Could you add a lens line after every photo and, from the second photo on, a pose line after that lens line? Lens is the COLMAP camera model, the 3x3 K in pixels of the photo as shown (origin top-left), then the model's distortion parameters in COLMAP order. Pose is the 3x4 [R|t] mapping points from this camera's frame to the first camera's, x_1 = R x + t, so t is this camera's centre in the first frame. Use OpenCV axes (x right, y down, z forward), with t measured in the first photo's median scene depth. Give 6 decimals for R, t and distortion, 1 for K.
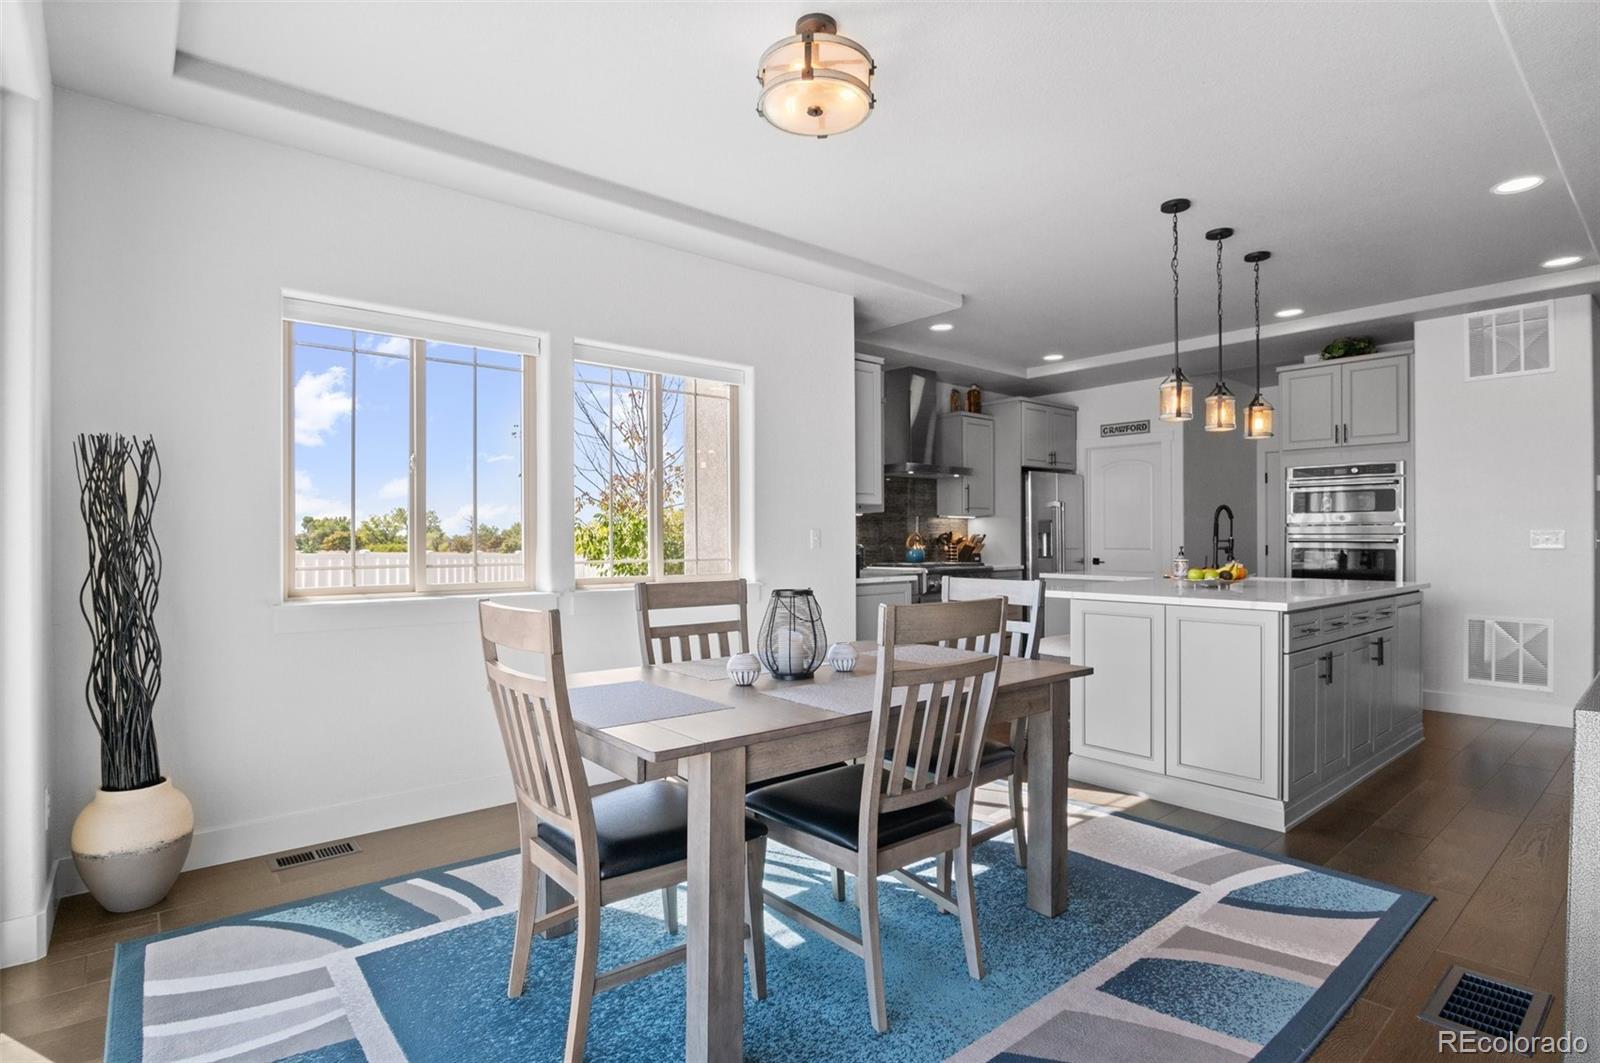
lens RADIAL K [[803.4, 0, 793.0], [0, 803.4, 535.9], [0, 0, 1]] dist [-0.019511, -0.000621]
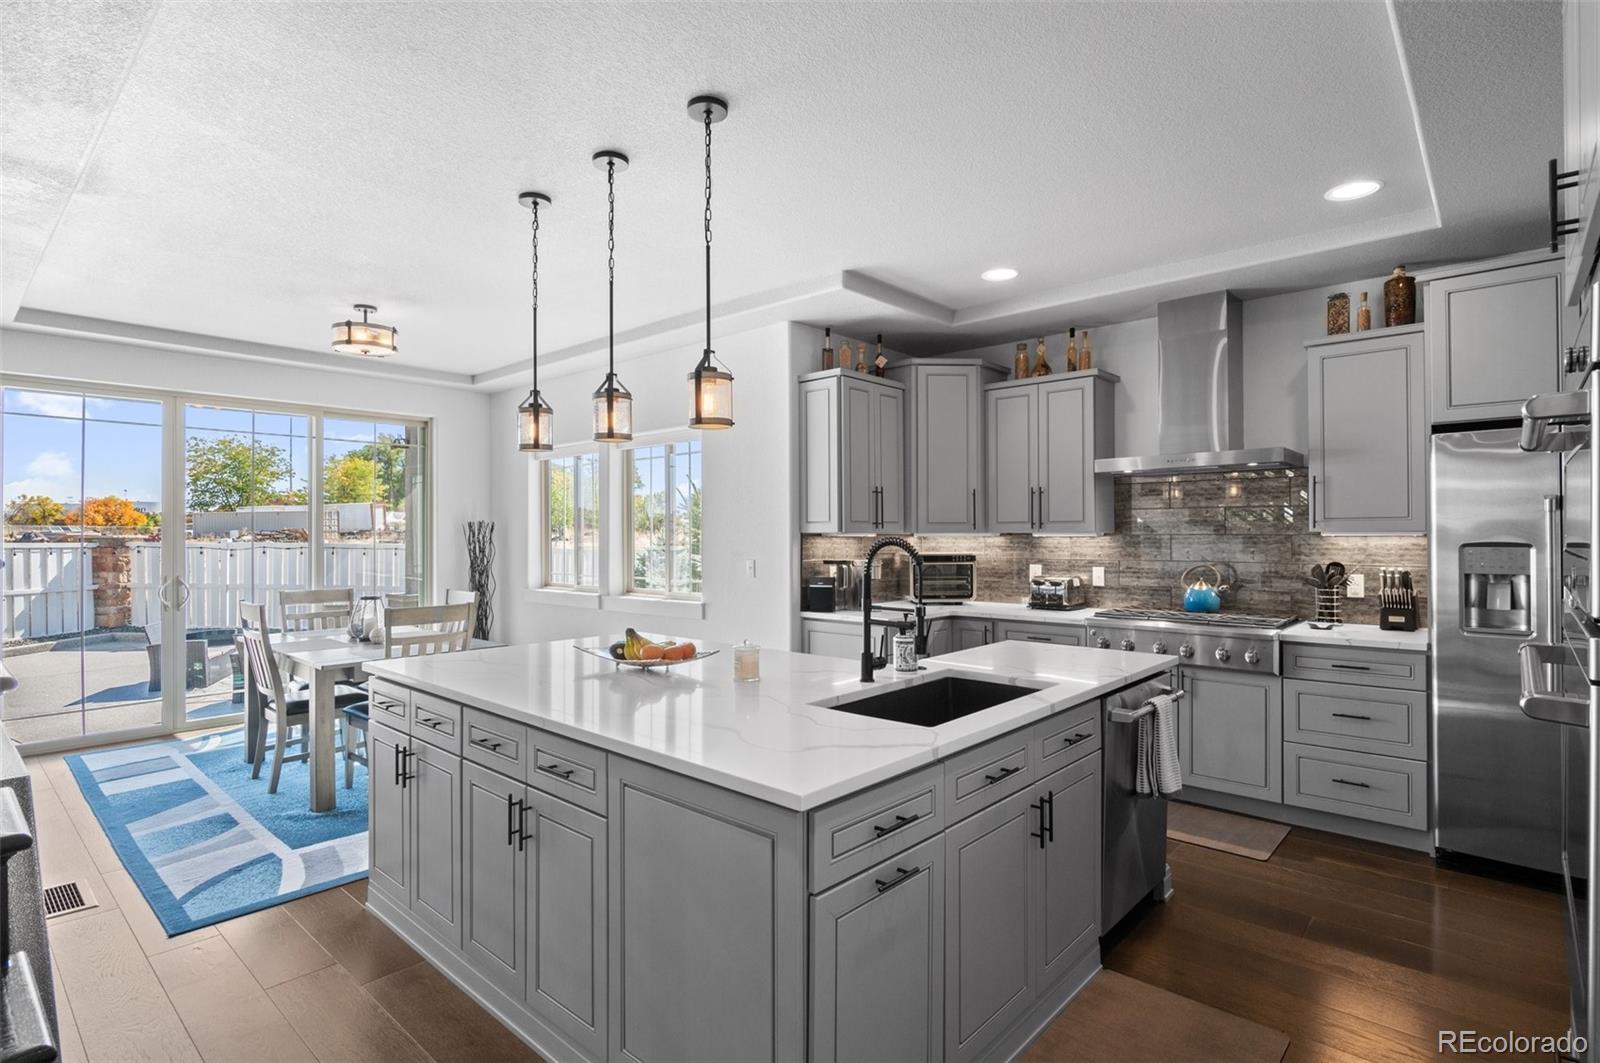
lens RADIAL K [[791.1, 0, 794.3], [0, 791.1, 529.4], [0, 0, 1]] dist [-0.001993, -0.001013]
pose [[0.134018, -0.003661, -0.990972, 0.860173], [0.005233, 0.999982, -0.002986, -0.035939], [0.990965, -0.004785, 0.134034, 0.735524]]
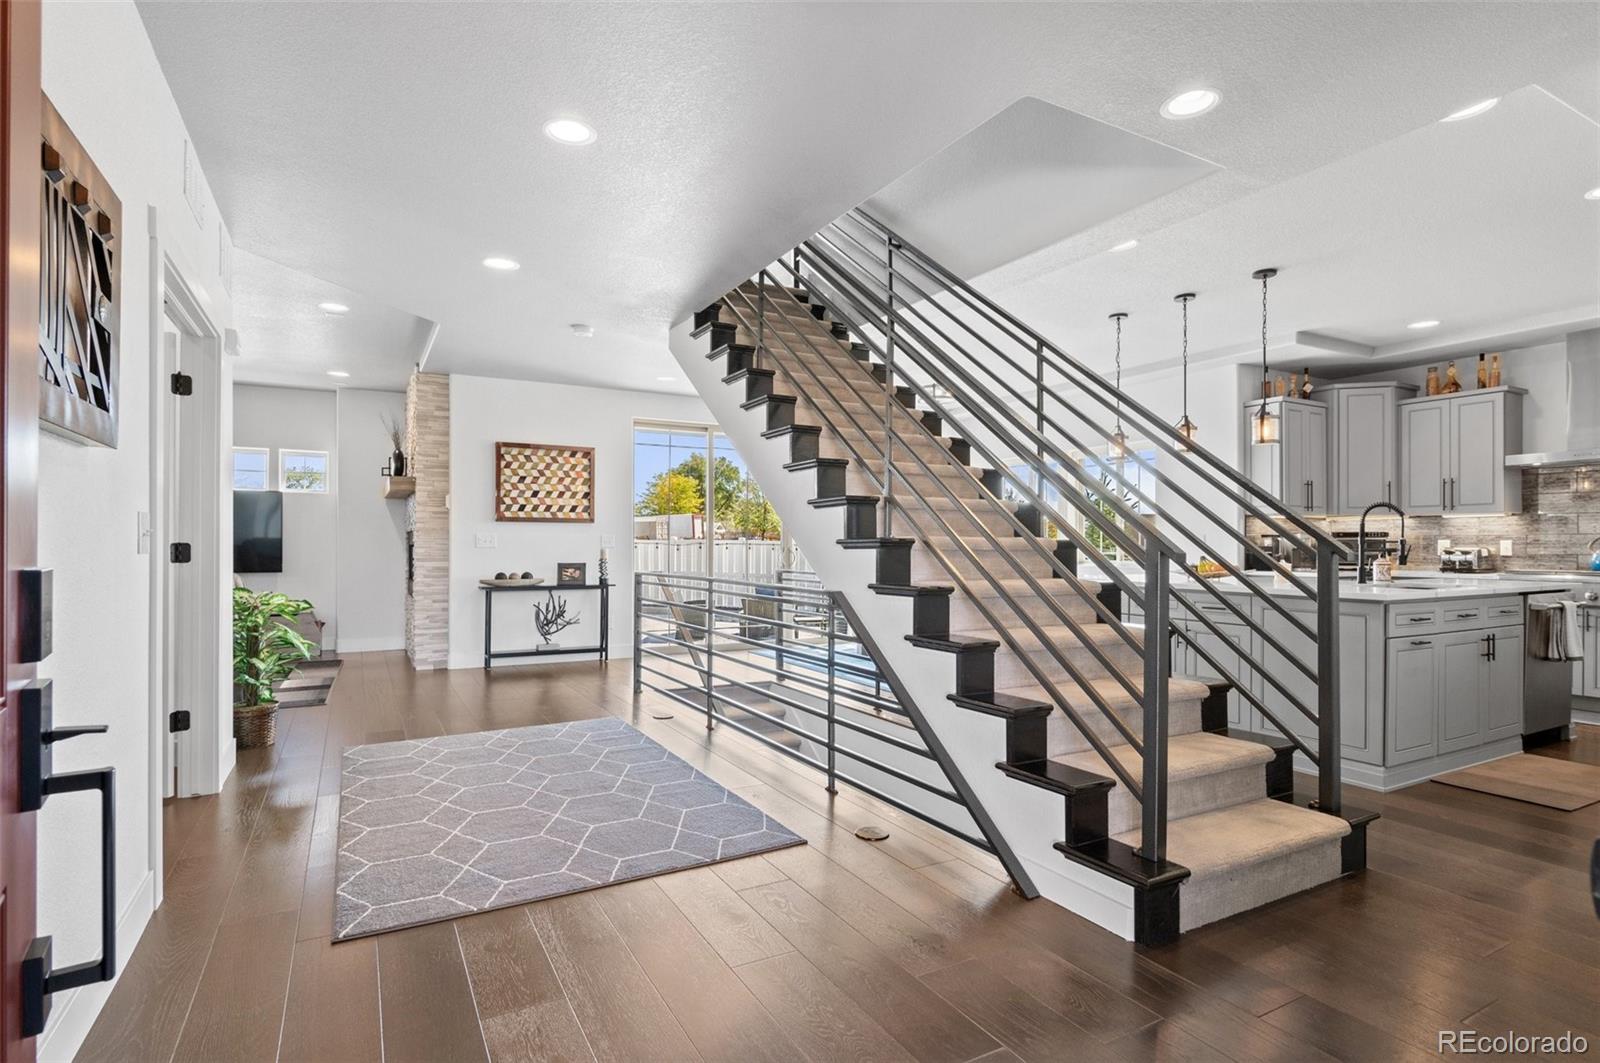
lens RADIAL K [[799.5, 0, 804.3], [0, 799.5, 541.3], [0, 0, 1]] dist [0.001287, -0.000324]
pose [[-0.192143, -0.002563, -0.981364, 1.304157], [0.000540, 0.999996, -0.002718, 0.006142], [0.981367, -0.001052, -0.192141, 0.451384]]
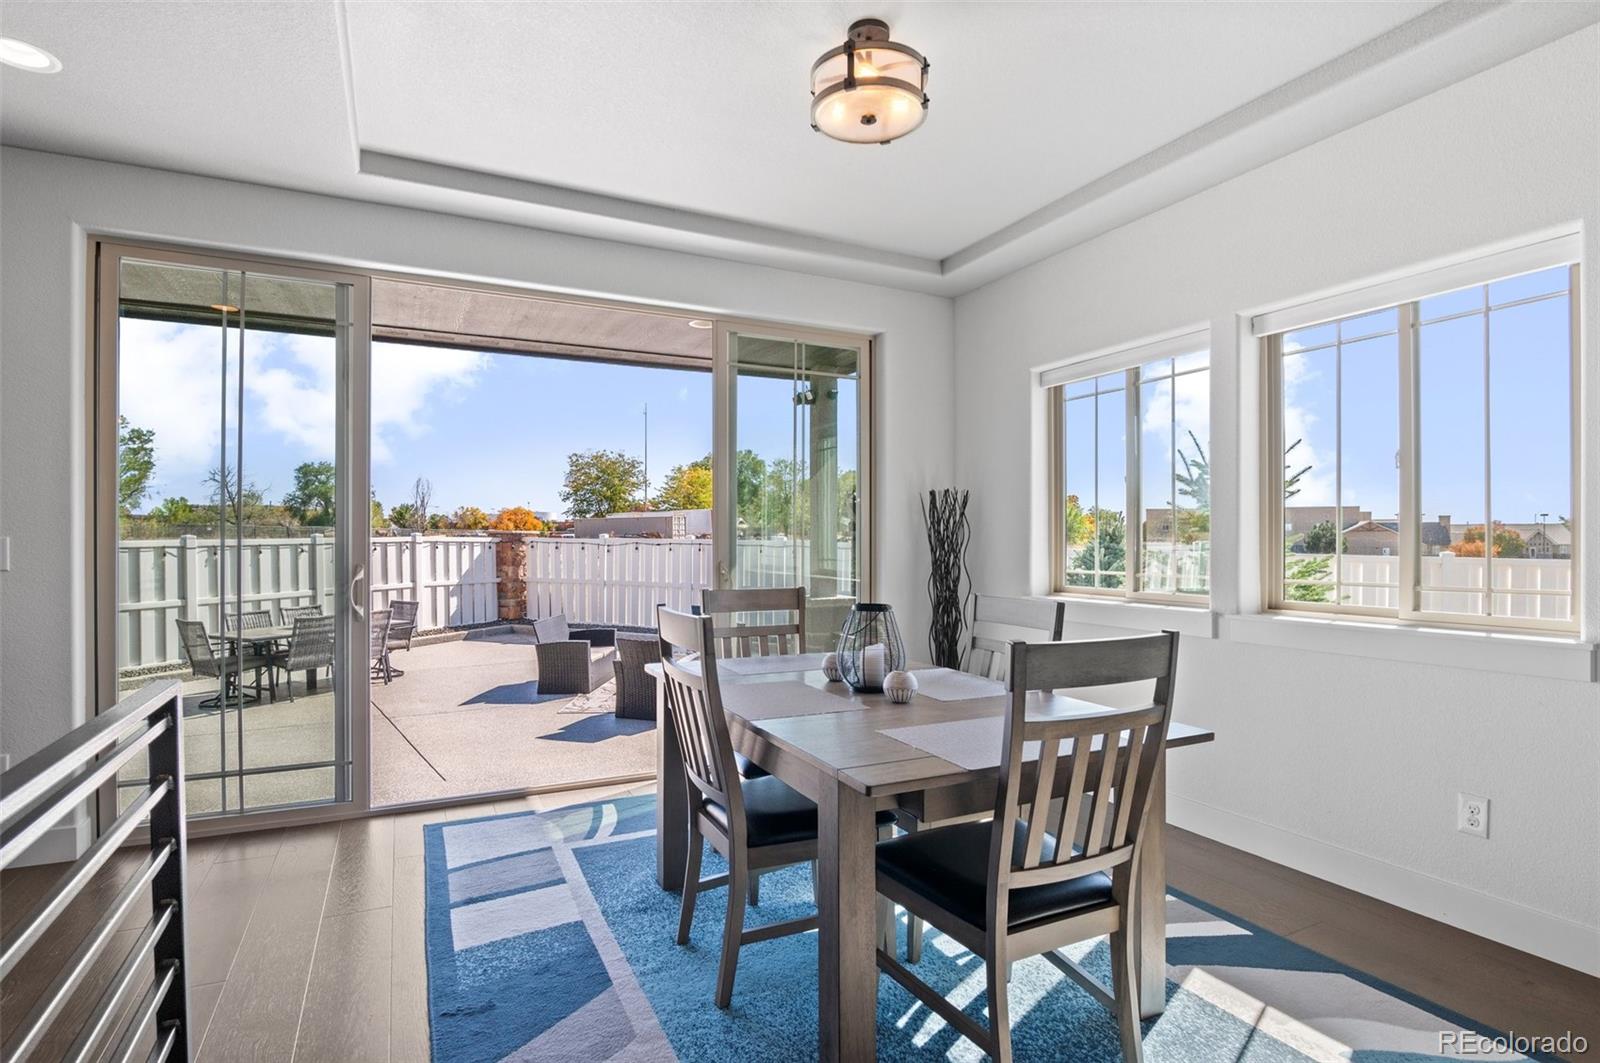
lens RADIAL K [[804.6, 0, 797.1], [0, 804.6, 542.0], [0, 0, 1]] dist [-0.014274, 0.000056]
pose [[-0.243457, 0.003886, -0.969904, 0.416644], [0.001318, 0.999992, 0.003675, -0.006351], [0.969911, -0.000384, -0.243460, 0.477989]]
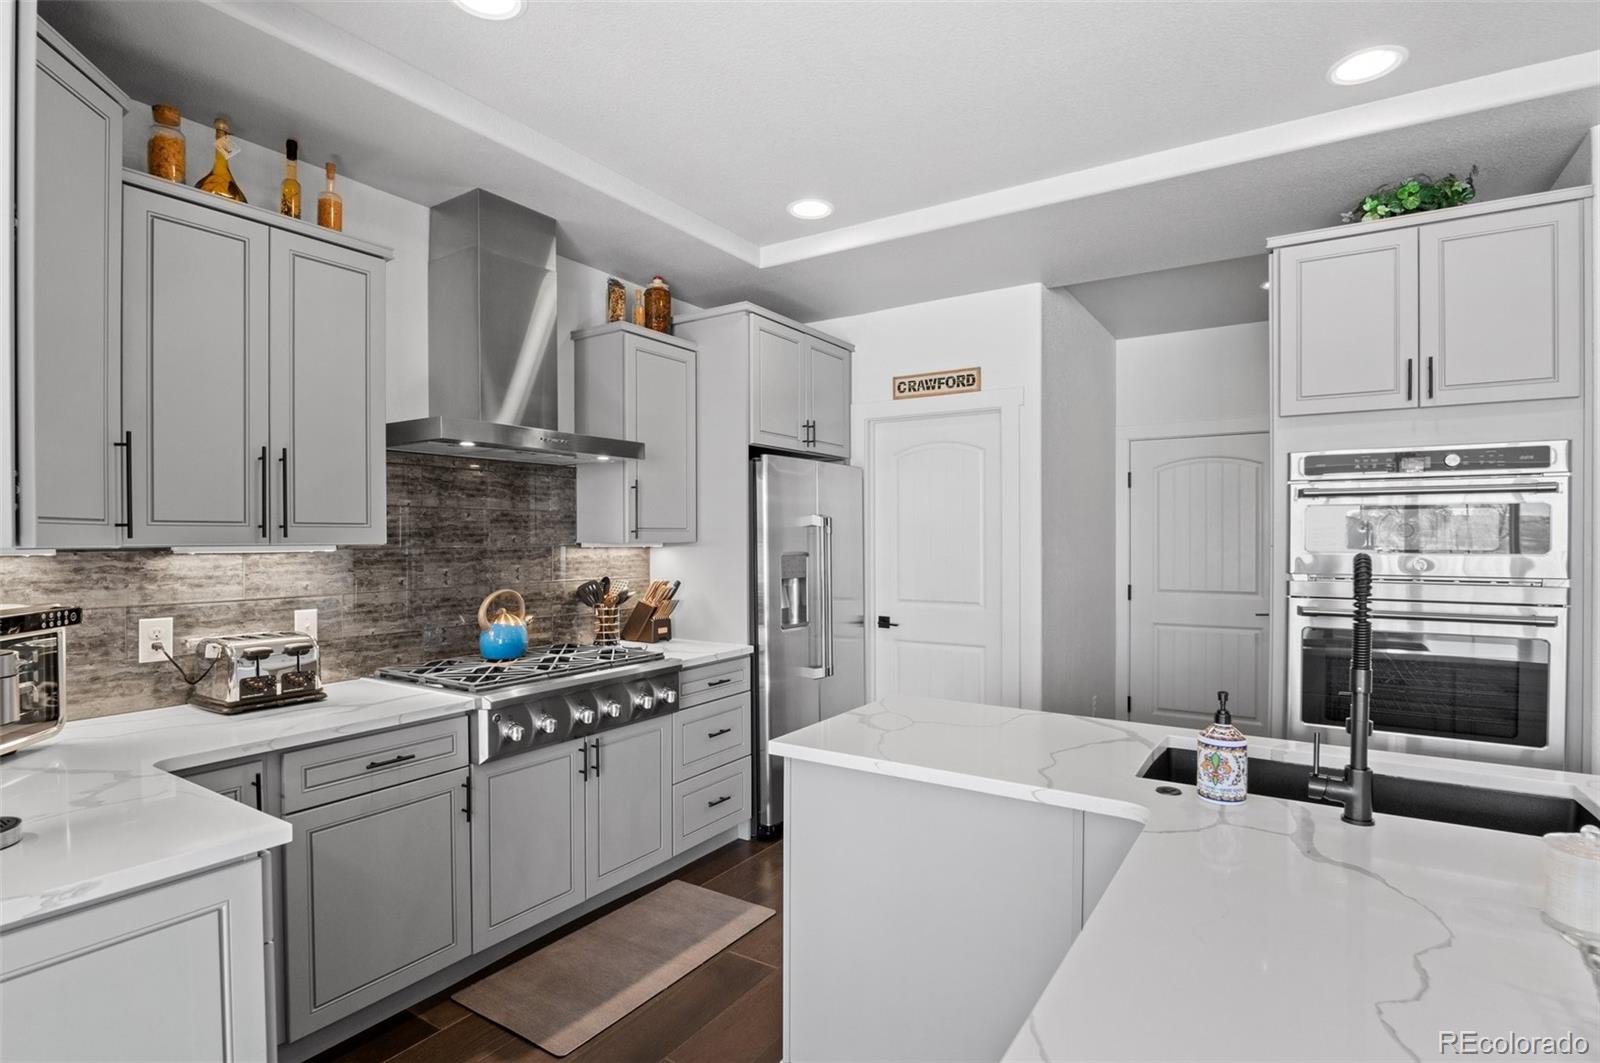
lens RADIAL K [[794.3, 0, 797.7], [0, 794.3, 543.7], [0, 0, 1]] dist [-0.020291, -0.000139]
pose [[0.957243, -0.002629, 0.289272, 0.217498], [0.000021, 0.999959, 0.009019, -0.038154], [-0.289284, -0.008627, 0.957204, 0.661284]]
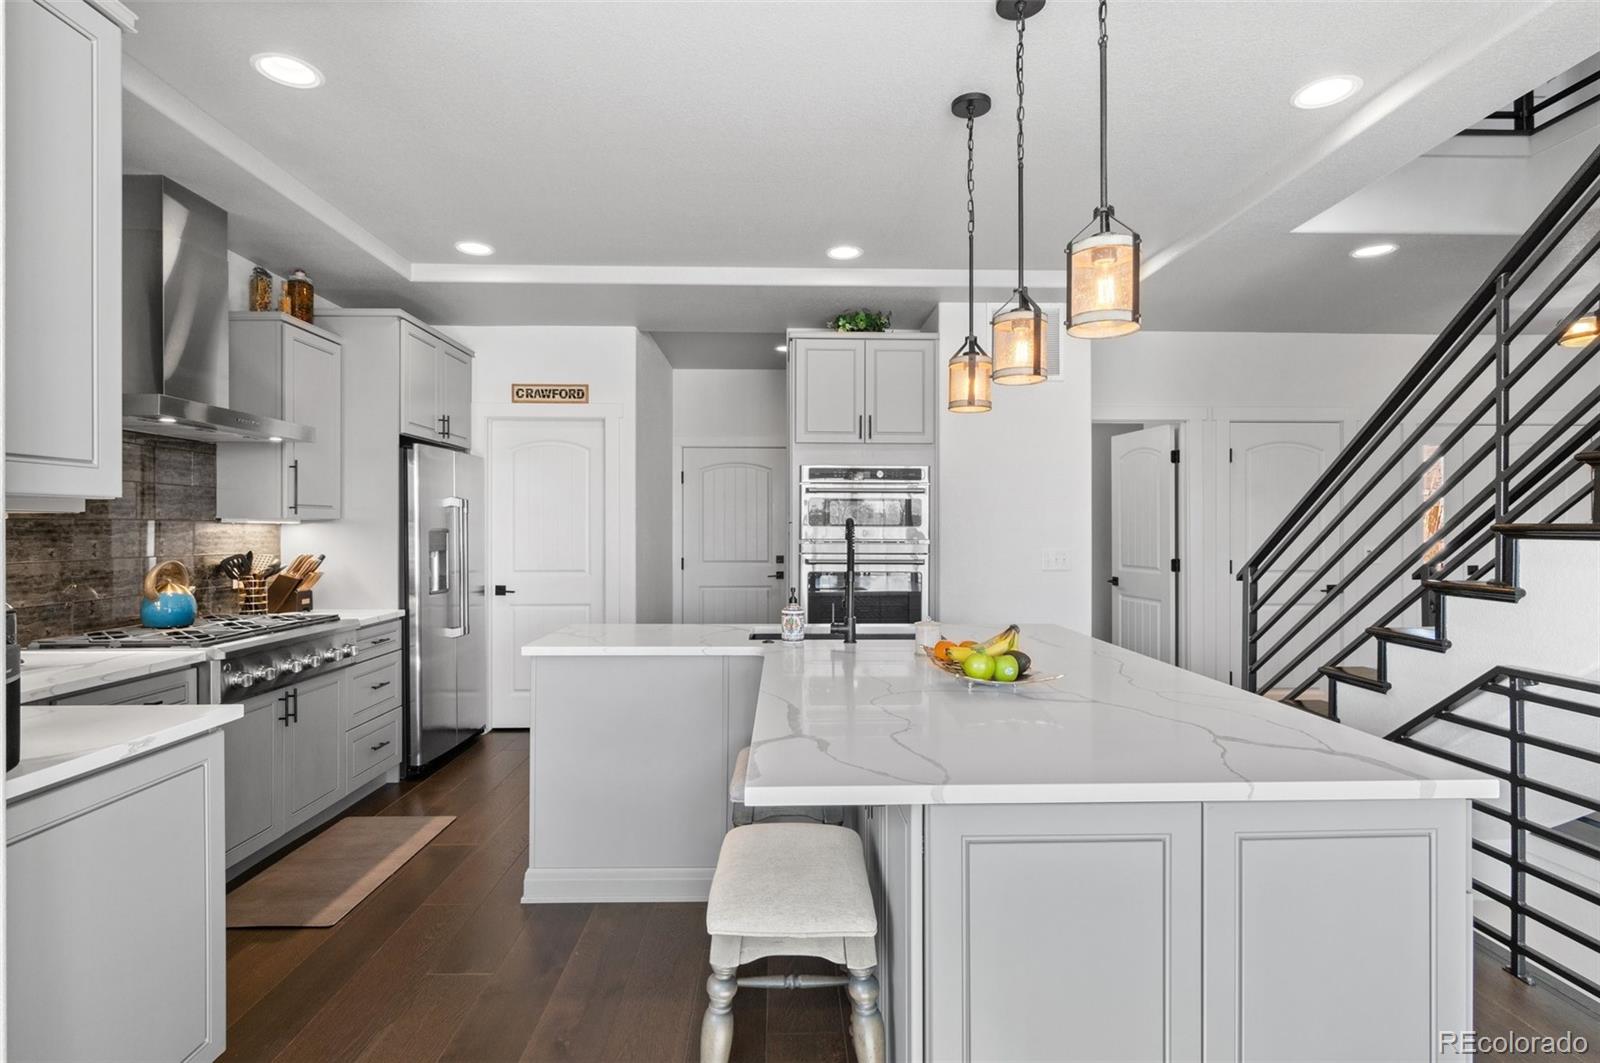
lens RADIAL K [[787.8, 0, 802.1], [0, 787.8, 527.3], [0, 0, 1]] dist [-0.001987, -0.000625]
pose [[0.621126, 0.003758, 0.783702, 0.033927], [-0.002274, 0.999993, -0.002993, -0.025354], [-0.783708, 0.000077, 0.621130, 0.549376]]
